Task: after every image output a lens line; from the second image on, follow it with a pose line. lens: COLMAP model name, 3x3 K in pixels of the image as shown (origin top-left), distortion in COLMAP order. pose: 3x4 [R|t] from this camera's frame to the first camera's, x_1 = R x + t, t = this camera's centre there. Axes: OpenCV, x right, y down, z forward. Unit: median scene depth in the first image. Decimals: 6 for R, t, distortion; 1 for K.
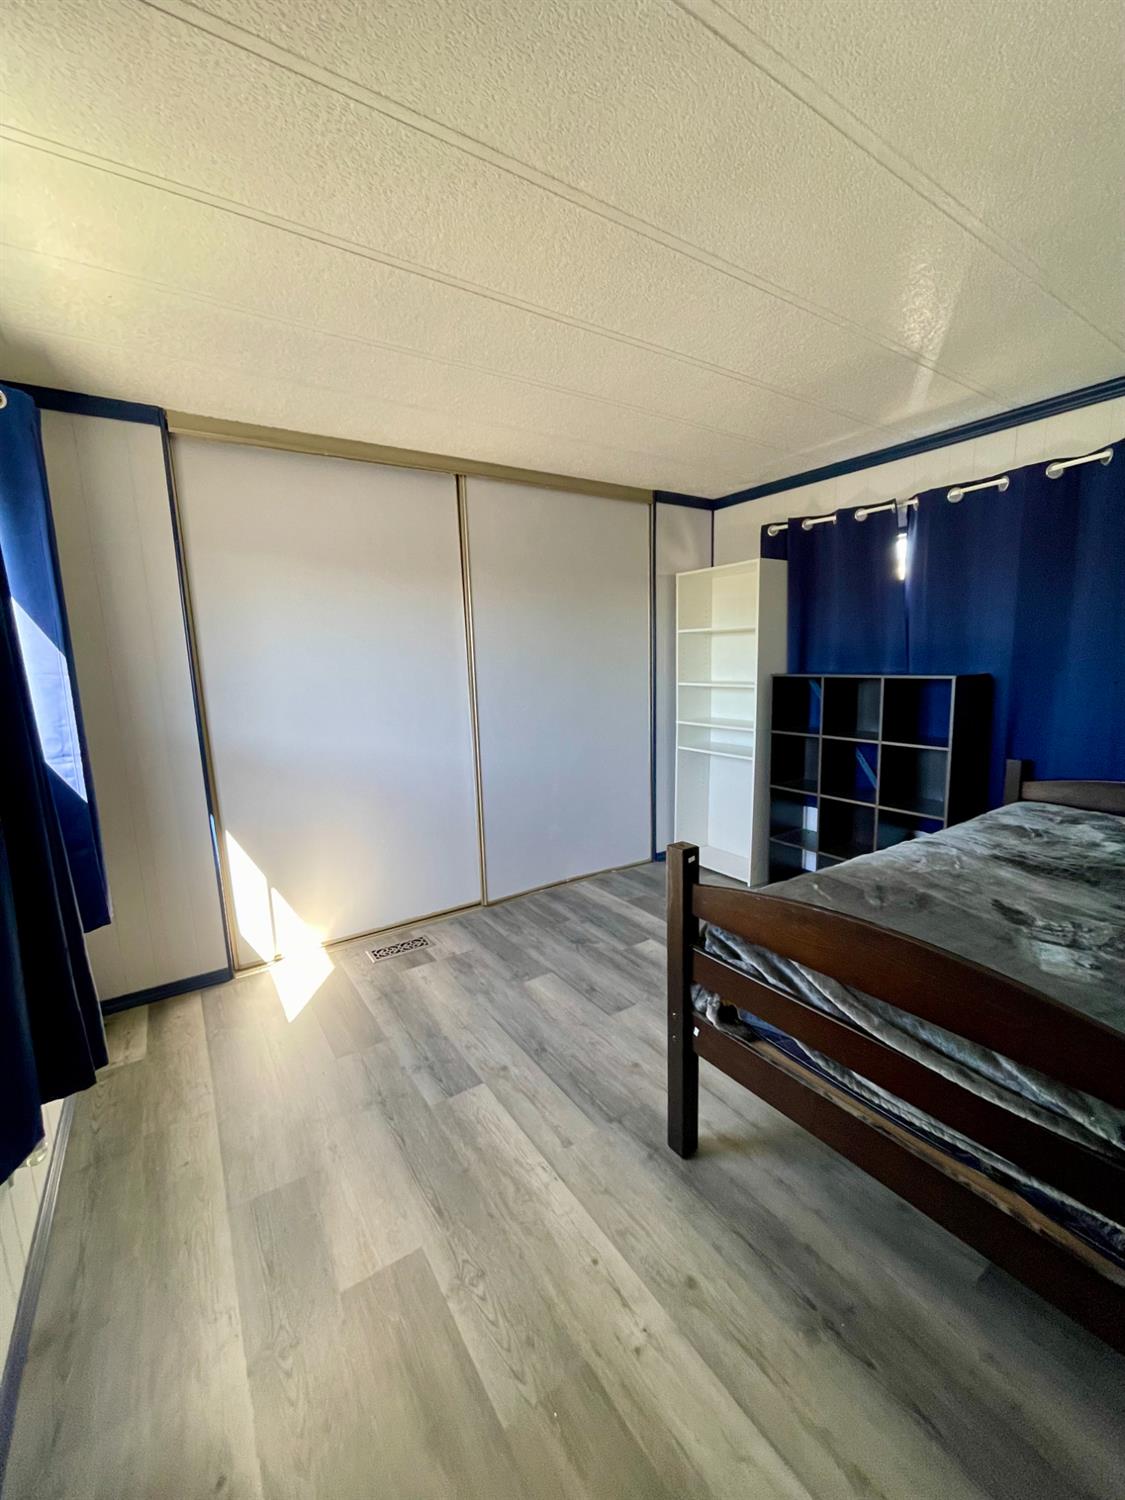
lens RADIAL K [[600.3, 0, 571.6], [0, 600.3, 761.2], [0, 0, 1]] dist [-0.006586, 0.000762]
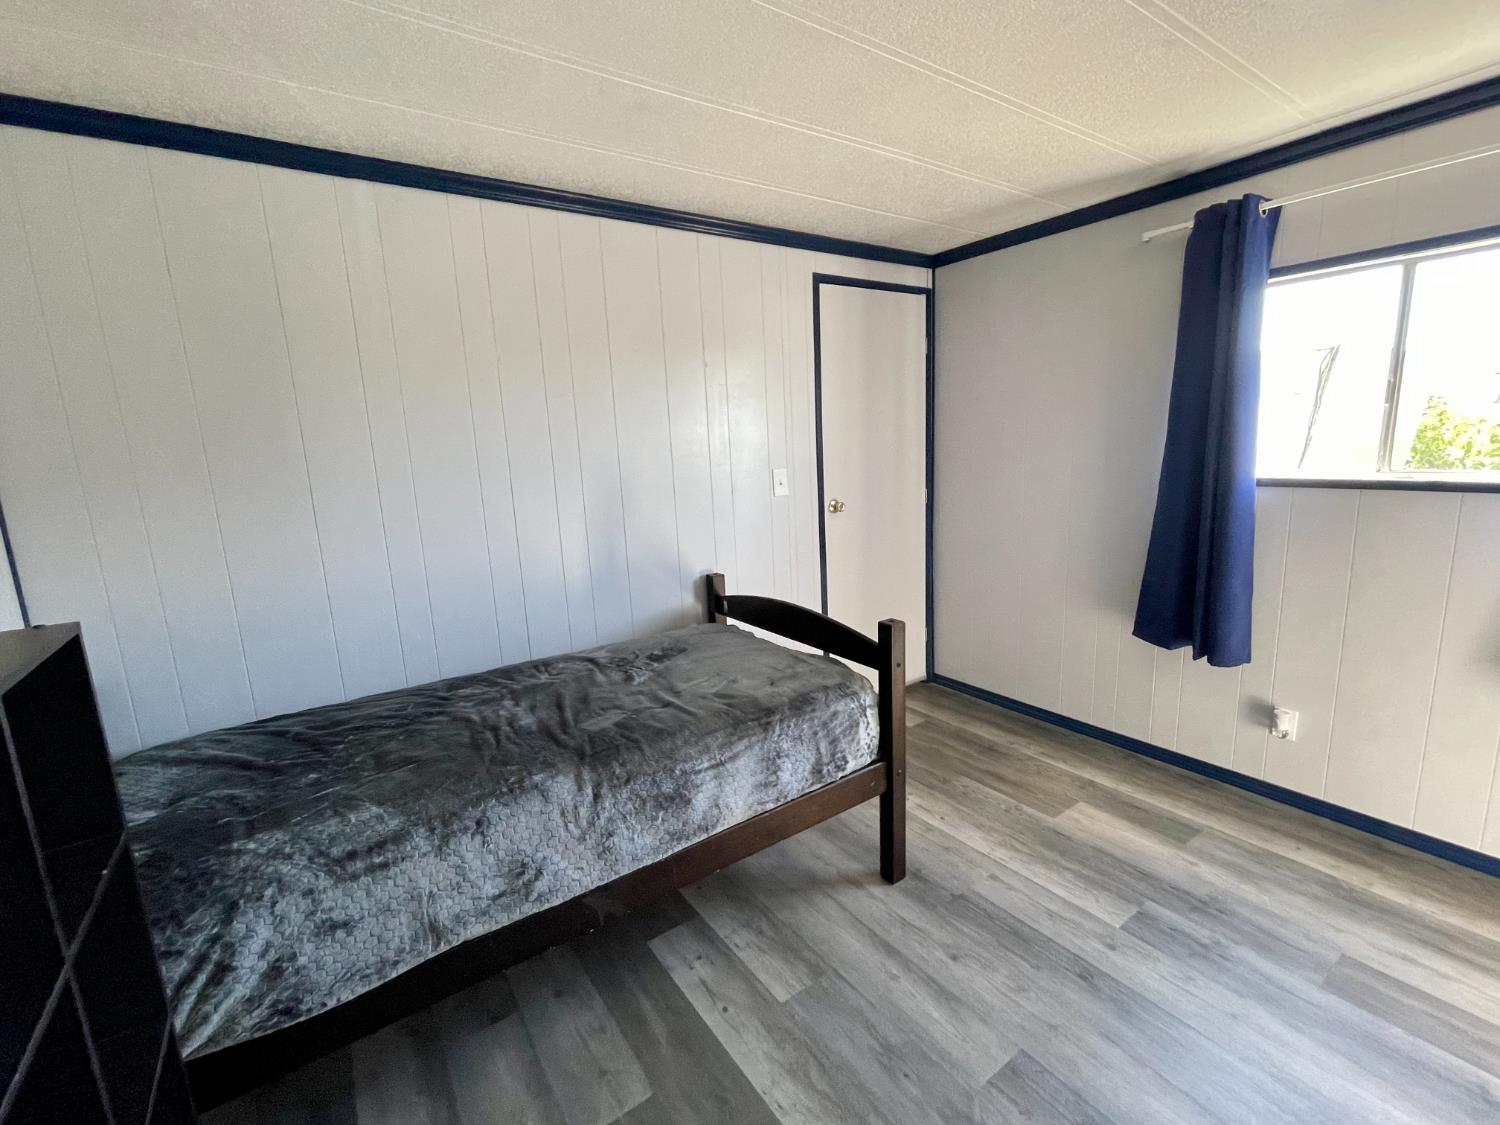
lens RADIAL K [[663.0, 0, 756.1], [0, 663.0, 569.3], [0, 0, 1]] dist [-0.005752, 0.002204]
pose [[-0.997427, 0.071651, -0.002488, 0.402160], [0.066122, 0.932761, 0.354379, -0.391197], [0.027713, 0.353302, -0.935099, 1.935297]]
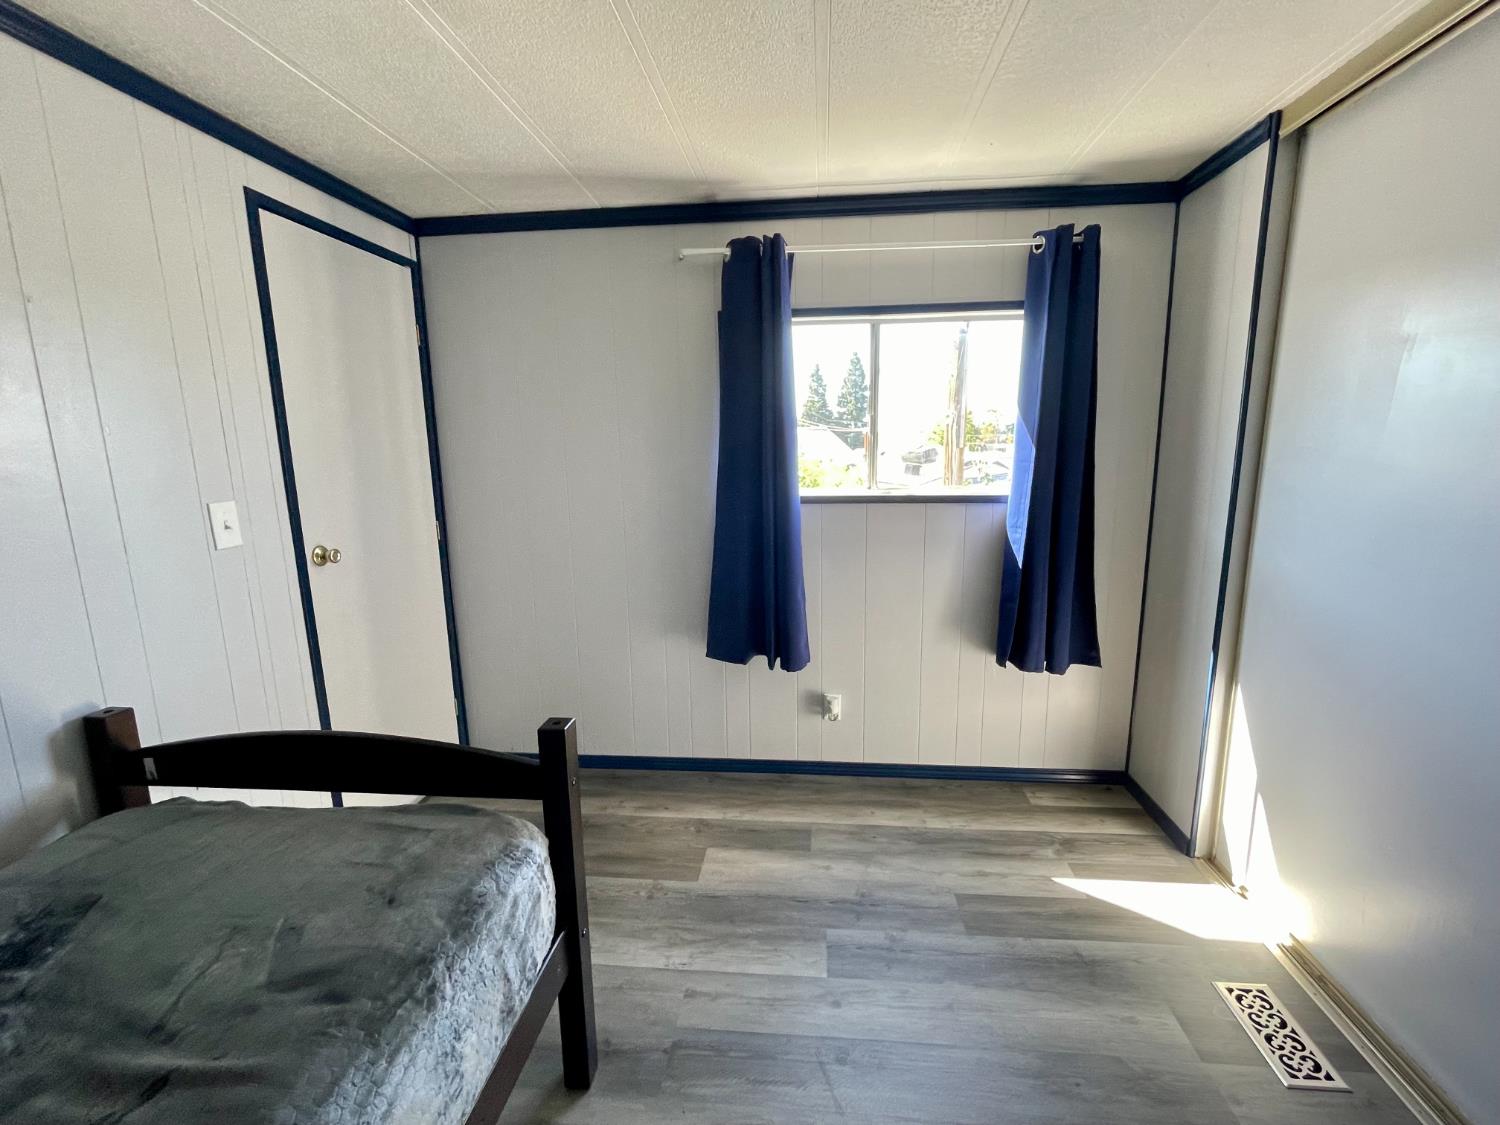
lens RADIAL K [[663.0, 0, 756.8], [0, 663.0, 561.5], [0, 0, 1]] dist [-0.005752, 0.002204]
pose [[-0.633174, 0.173628, -0.754284, 0.577235], [-0.096800, 0.949100, 0.299730, -0.317732], [0.767933, 0.262796, -0.584138, 1.477762]]
